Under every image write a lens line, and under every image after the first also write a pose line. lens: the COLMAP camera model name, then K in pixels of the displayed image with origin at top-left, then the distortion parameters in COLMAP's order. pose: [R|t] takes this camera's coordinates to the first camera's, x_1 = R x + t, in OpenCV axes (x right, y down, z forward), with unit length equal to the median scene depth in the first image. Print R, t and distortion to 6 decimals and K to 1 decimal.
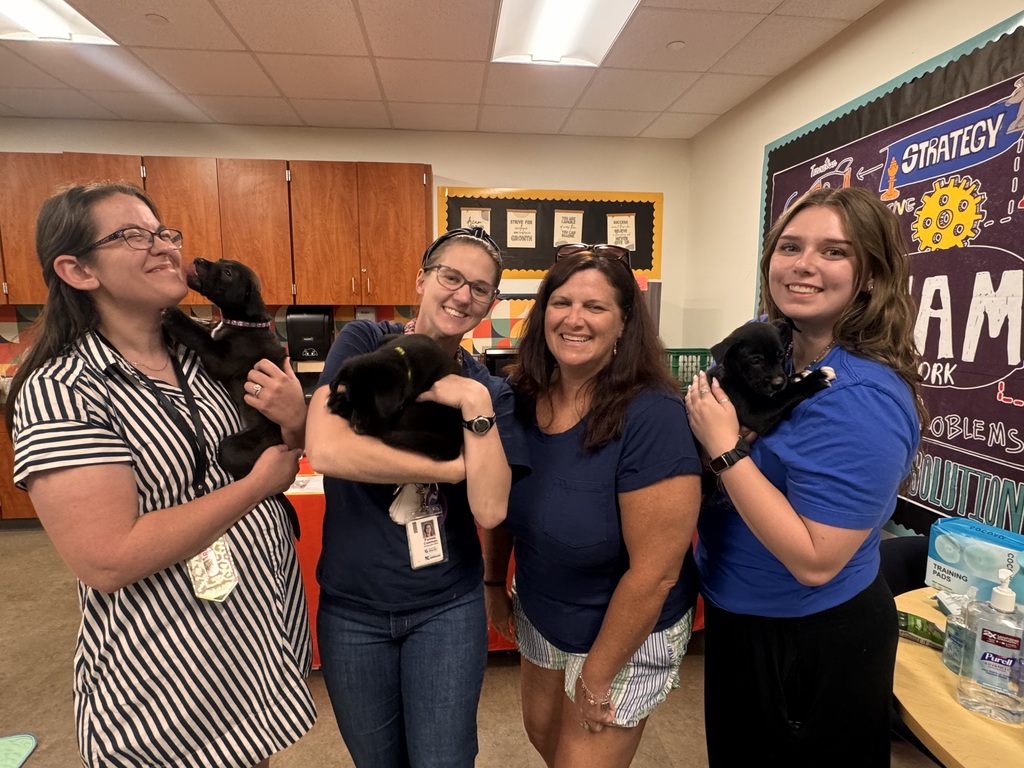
lens RADIAL K [[532.7, 0, 512.0], [0, 532.7, 384.0], [0, 0, 1]] dist [-0.004476, -0.002430]
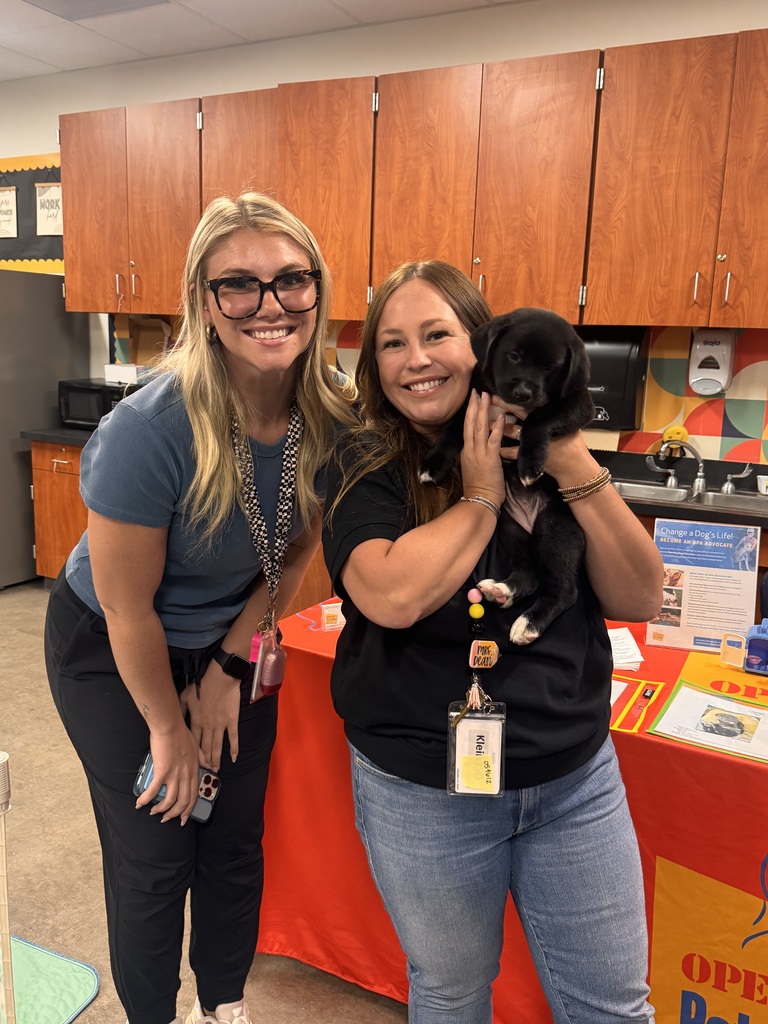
lens RADIAL K [[865.4, 0, 384.0], [0, 865.4, 512.0], [0, 0, 1]] dist [0.005185, 0.001217]
pose [[0.829260, 0.138258, -0.541491, -0.068666], [-0.105061, 0.990207, 0.091934, -0.018550], [0.548899, -0.019347, 0.835665, 0.144521]]
